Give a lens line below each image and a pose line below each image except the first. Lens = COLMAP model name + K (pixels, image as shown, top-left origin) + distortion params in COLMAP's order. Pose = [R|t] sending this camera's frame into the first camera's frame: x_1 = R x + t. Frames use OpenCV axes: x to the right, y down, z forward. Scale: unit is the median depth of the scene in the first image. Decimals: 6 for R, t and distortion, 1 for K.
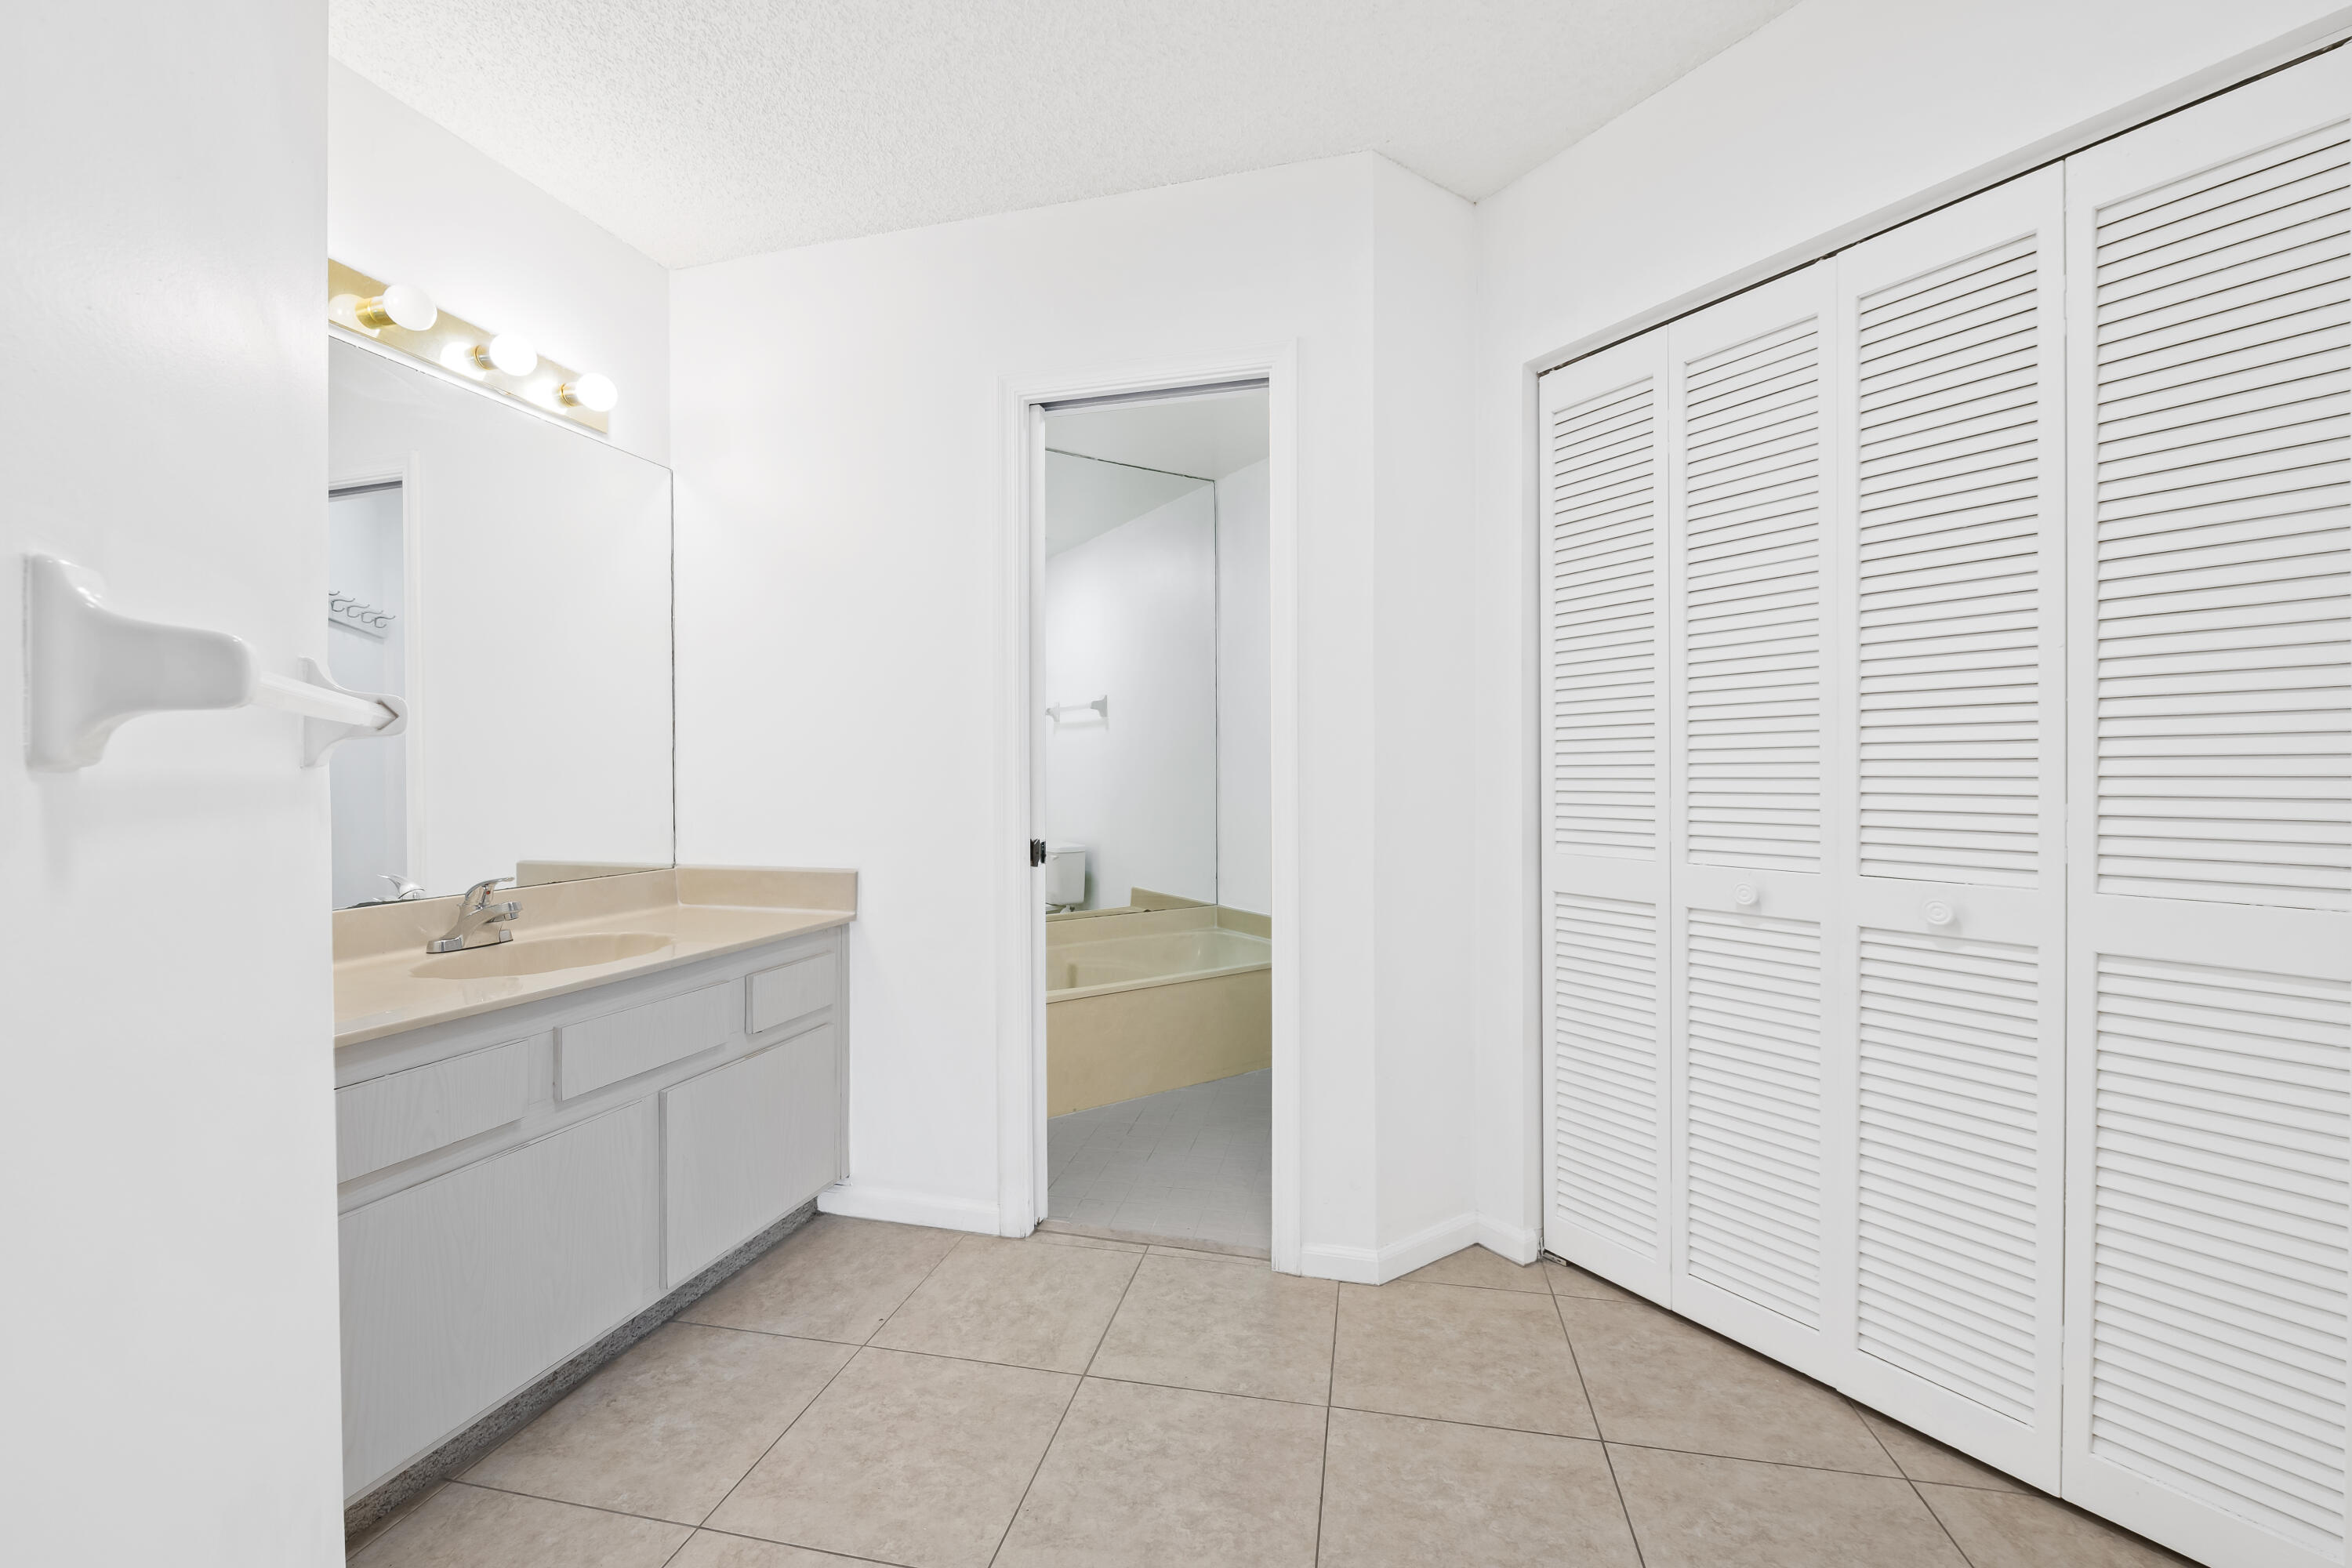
lens RADIAL K [[931.6, 0, 1168.9], [0, 931.6, 783.9], [0, 0, 1]] dist [0.002314, -0.002945]
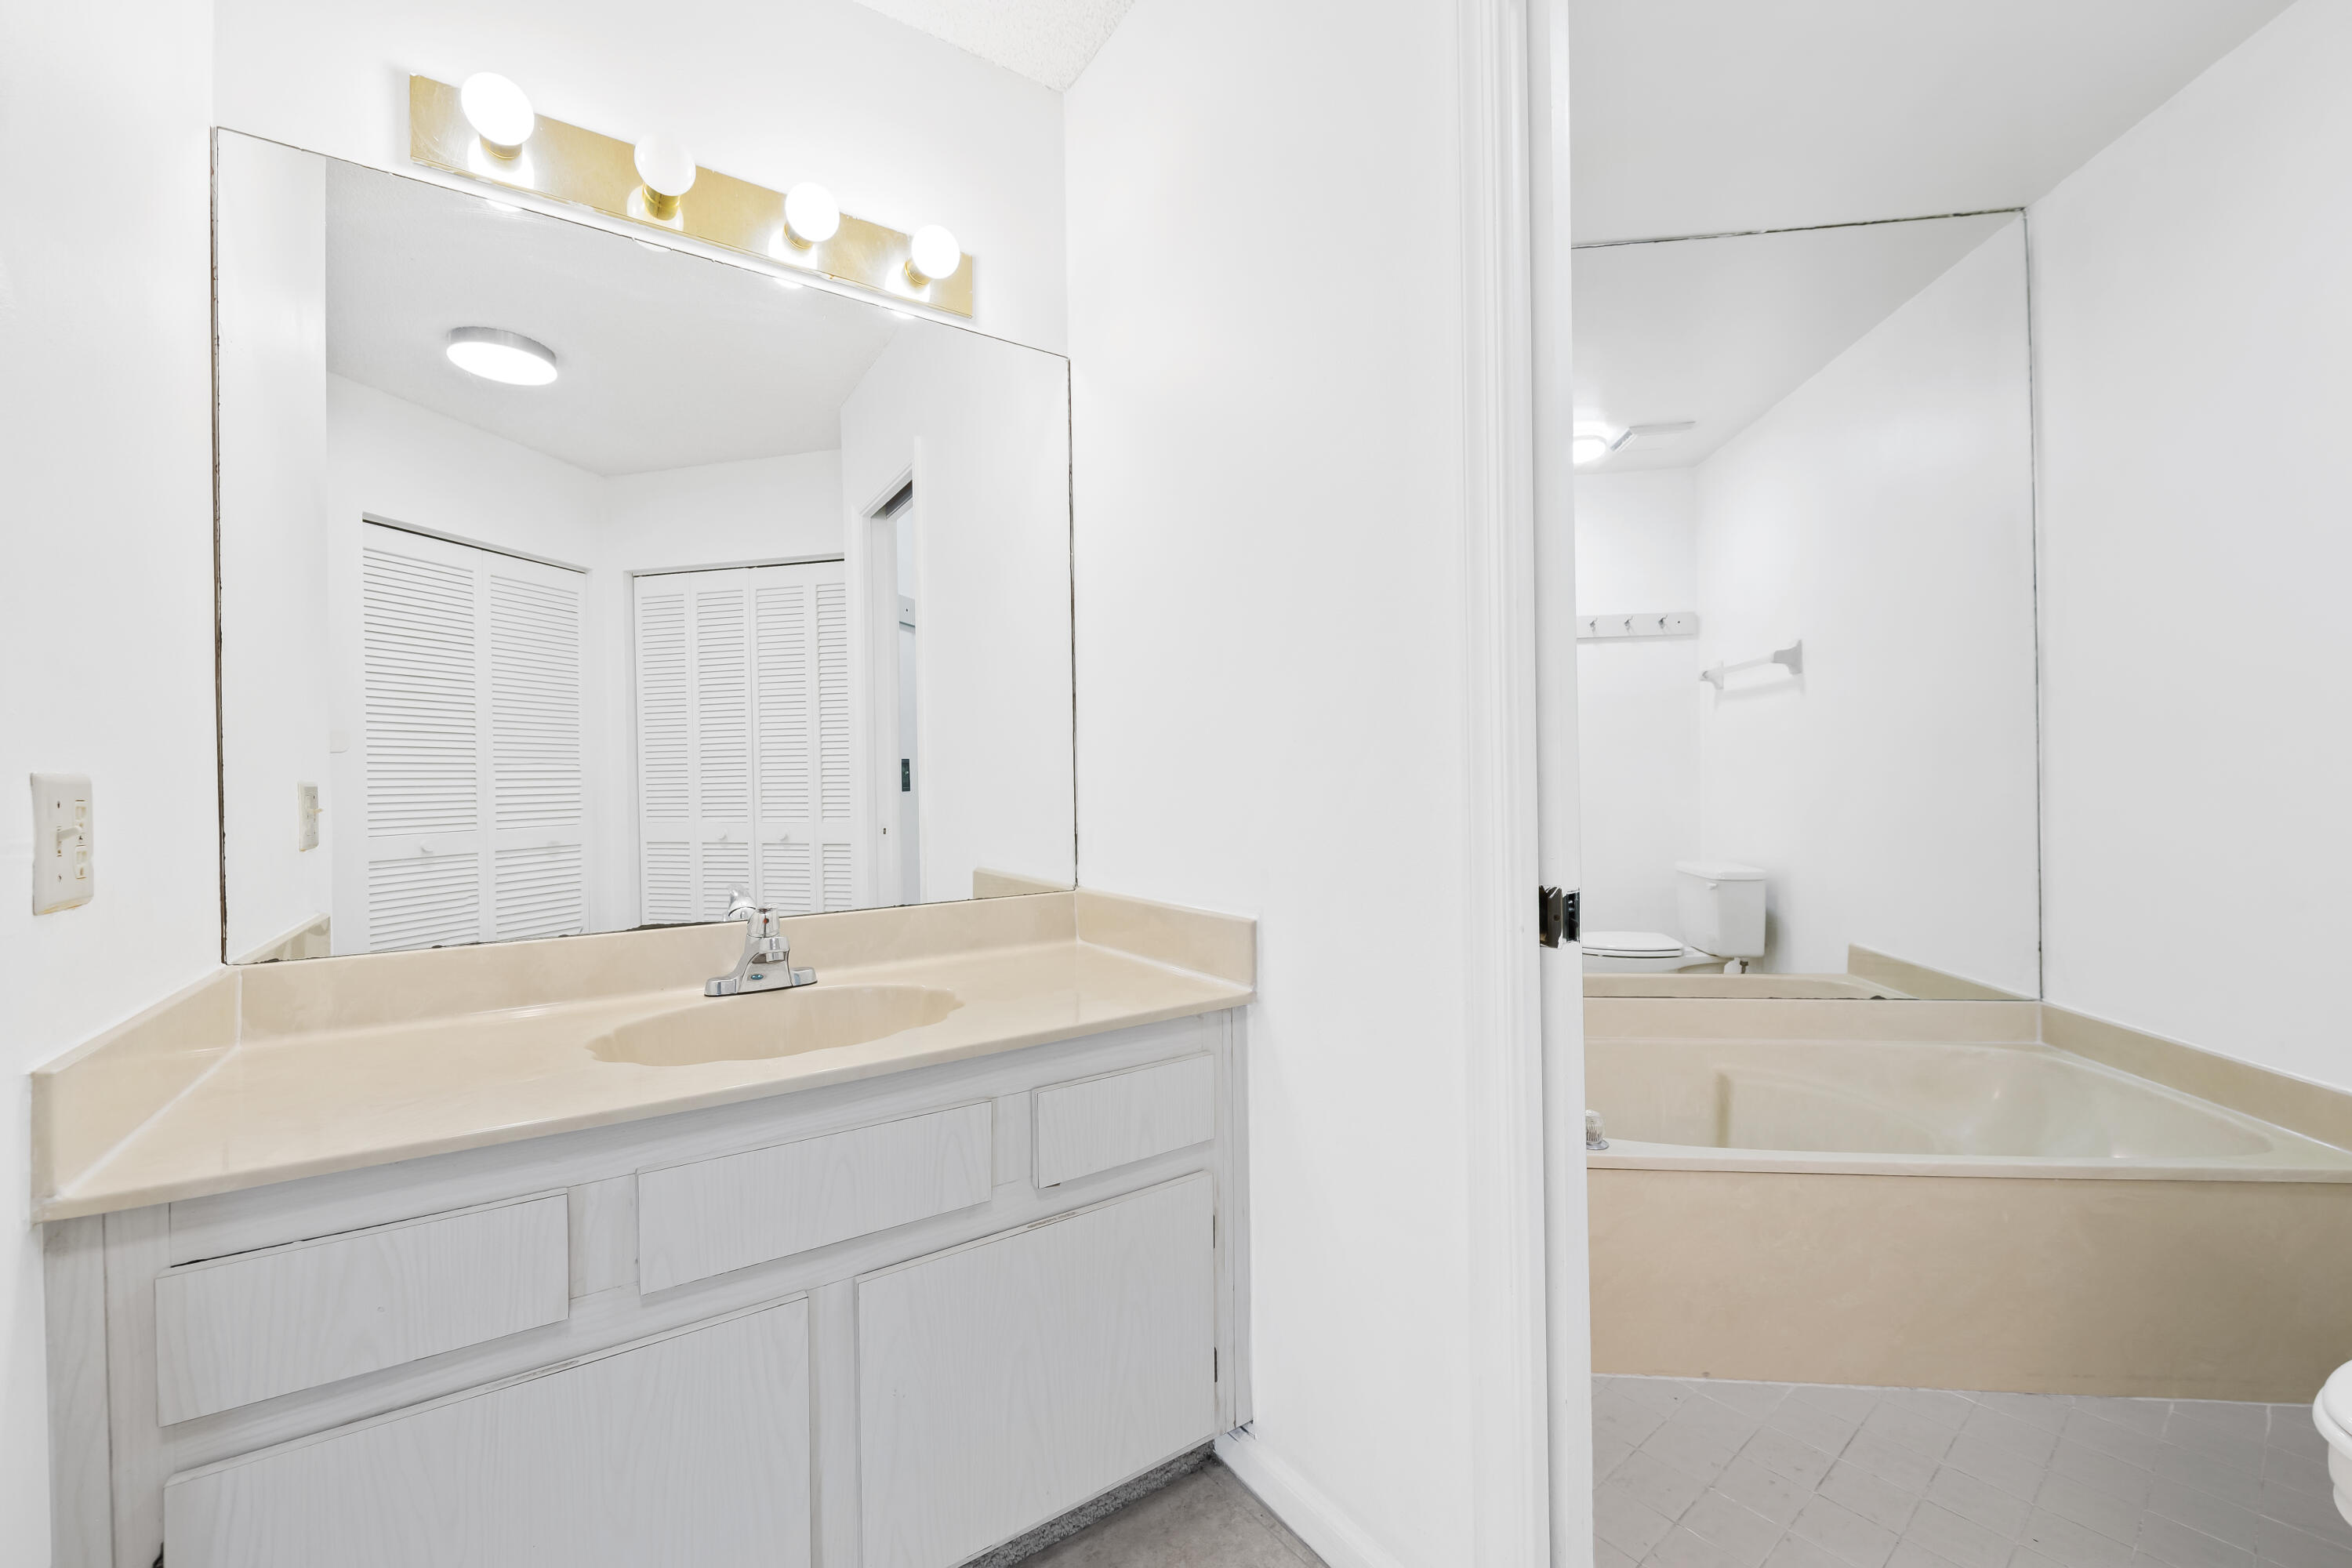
lens RADIAL K [[931.6, 0, 1188.7], [0, 931.6, 779.2], [0, 0, 1]] dist [0.002314, -0.002945]
pose [[0.782606, -0.008715, -0.622456, 0.004549], [0.005456, 0.999960, -0.007140, 0.007013], [0.622493, 0.002192, 0.782622, 0.476063]]
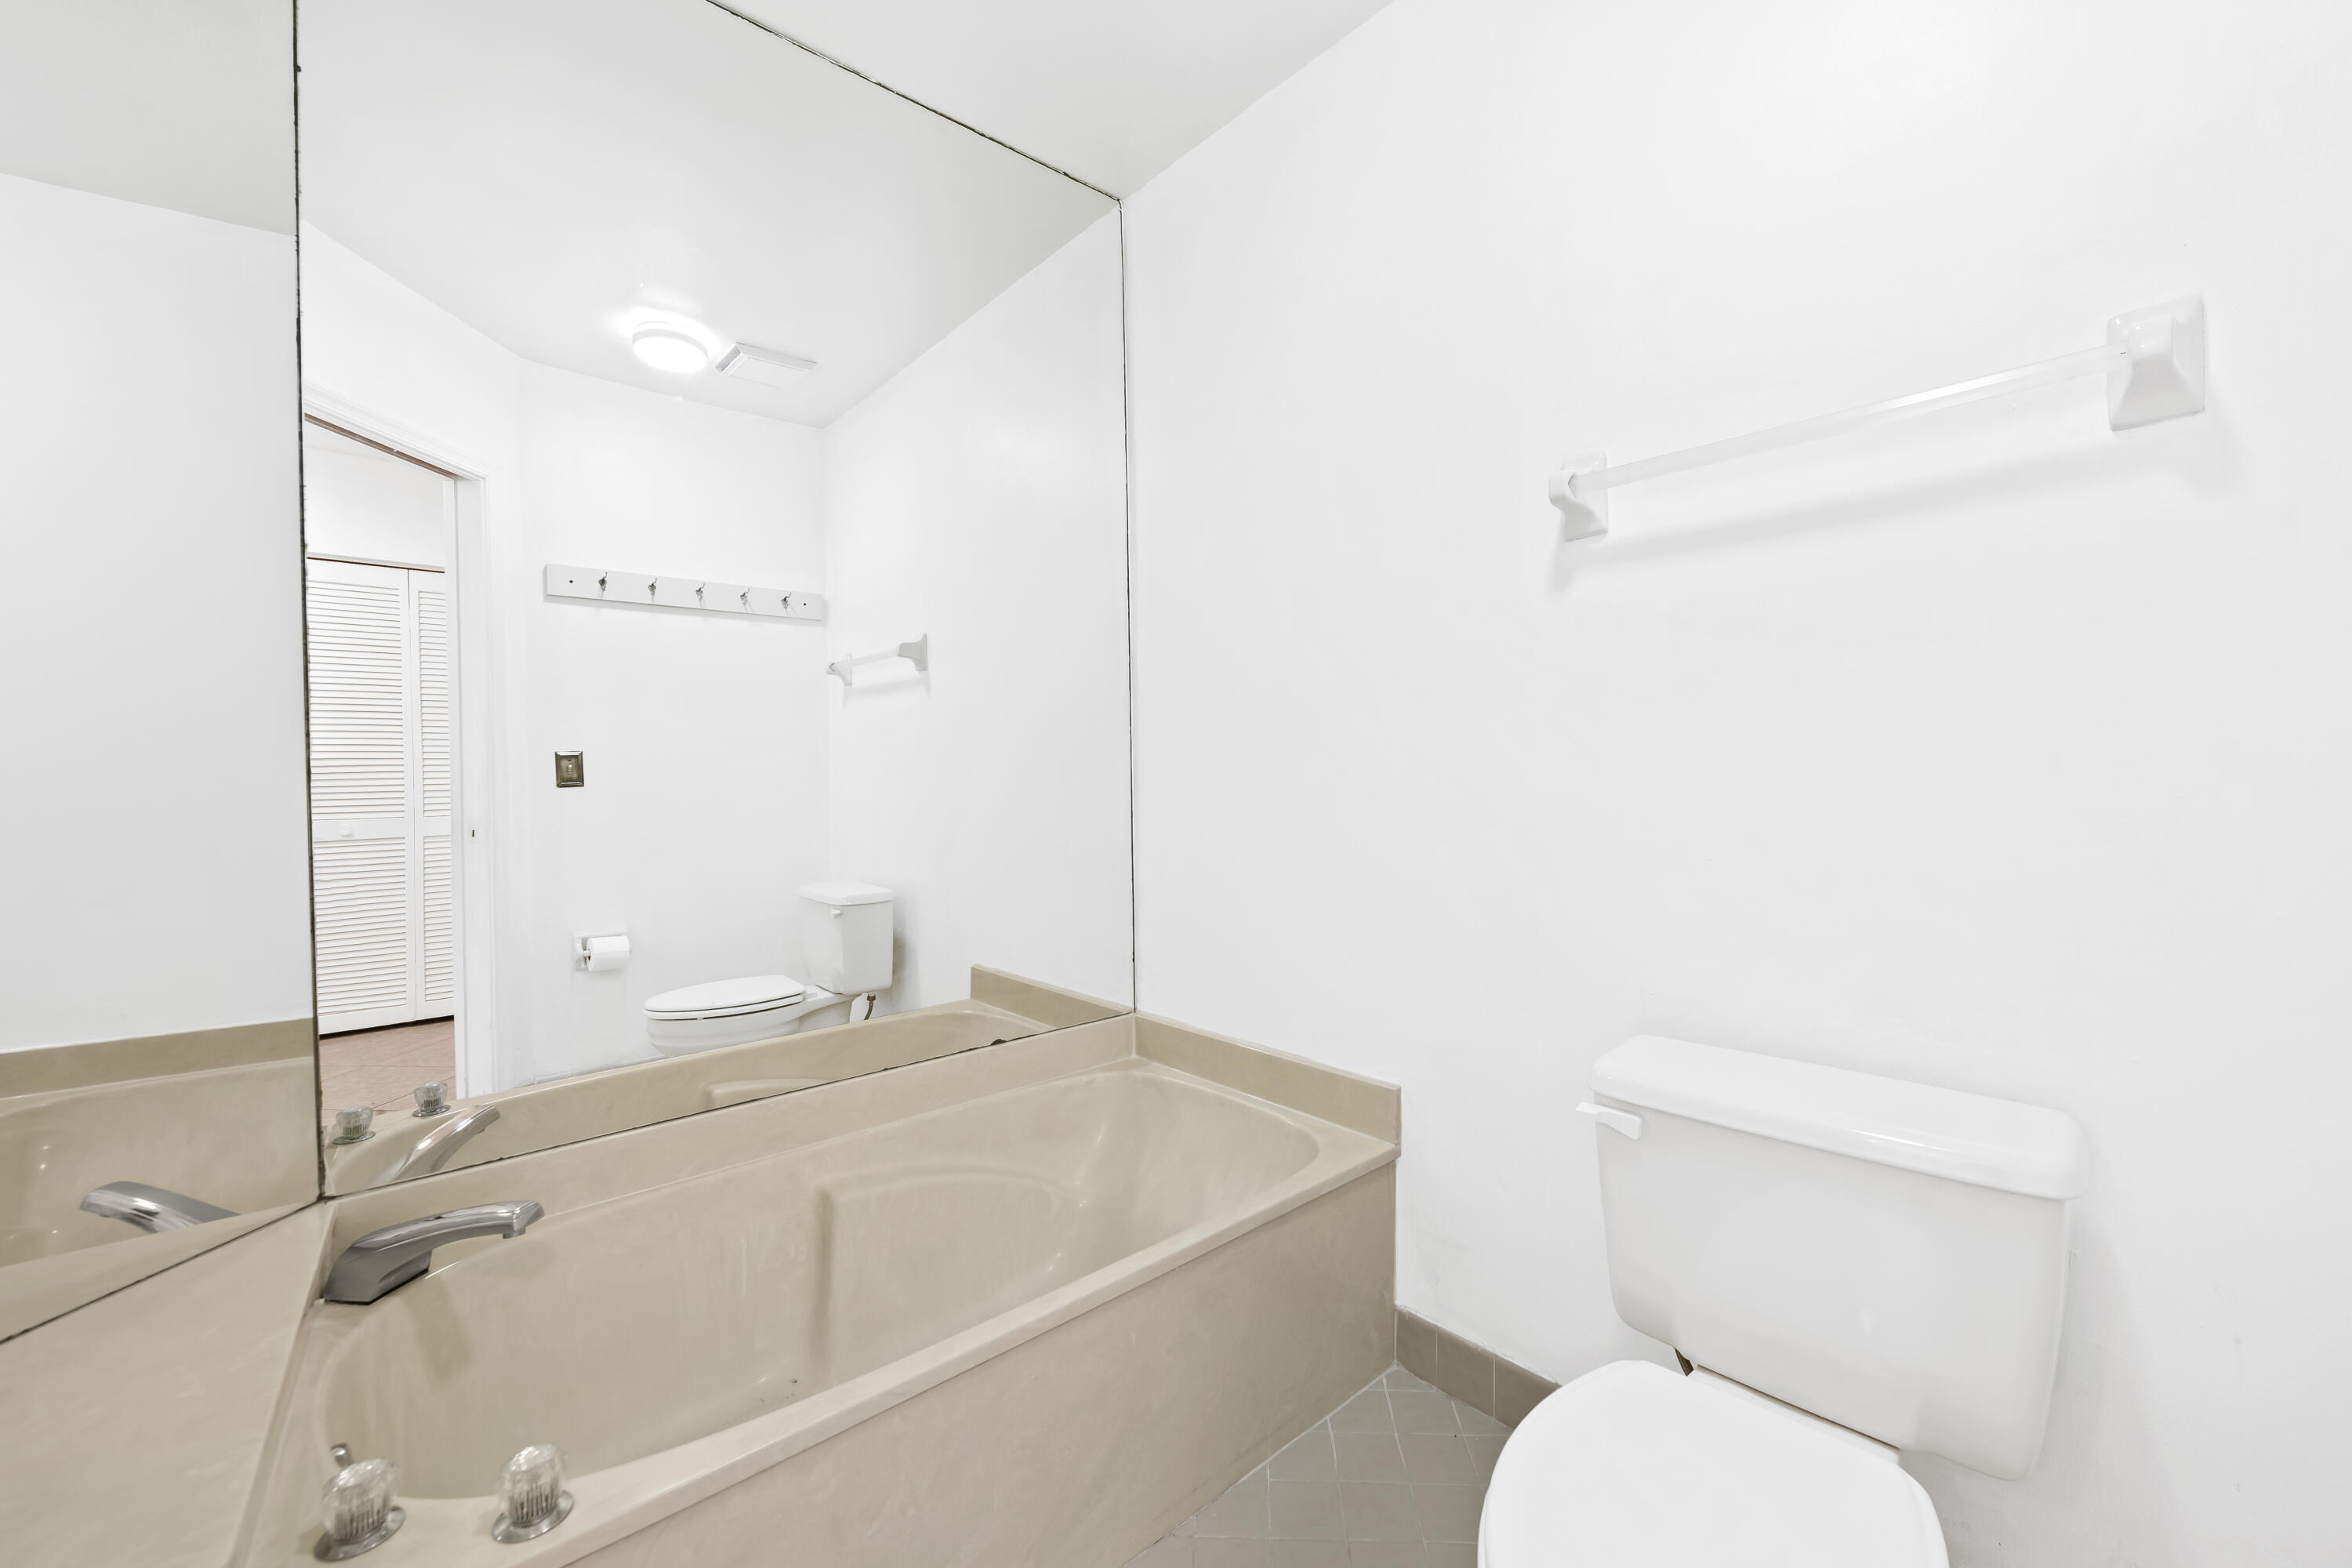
lens RADIAL K [[931.6, 0, 1179.2], [0, 931.6, 780.8], [0, 0, 1]] dist [0.002314, -0.002945]
pose [[0.986985, -0.011610, 0.160395, -0.010489], [0.013038, 0.999884, -0.007852, 0.007865], [-0.160286, 0.009841, 0.987022, 0.820643]]
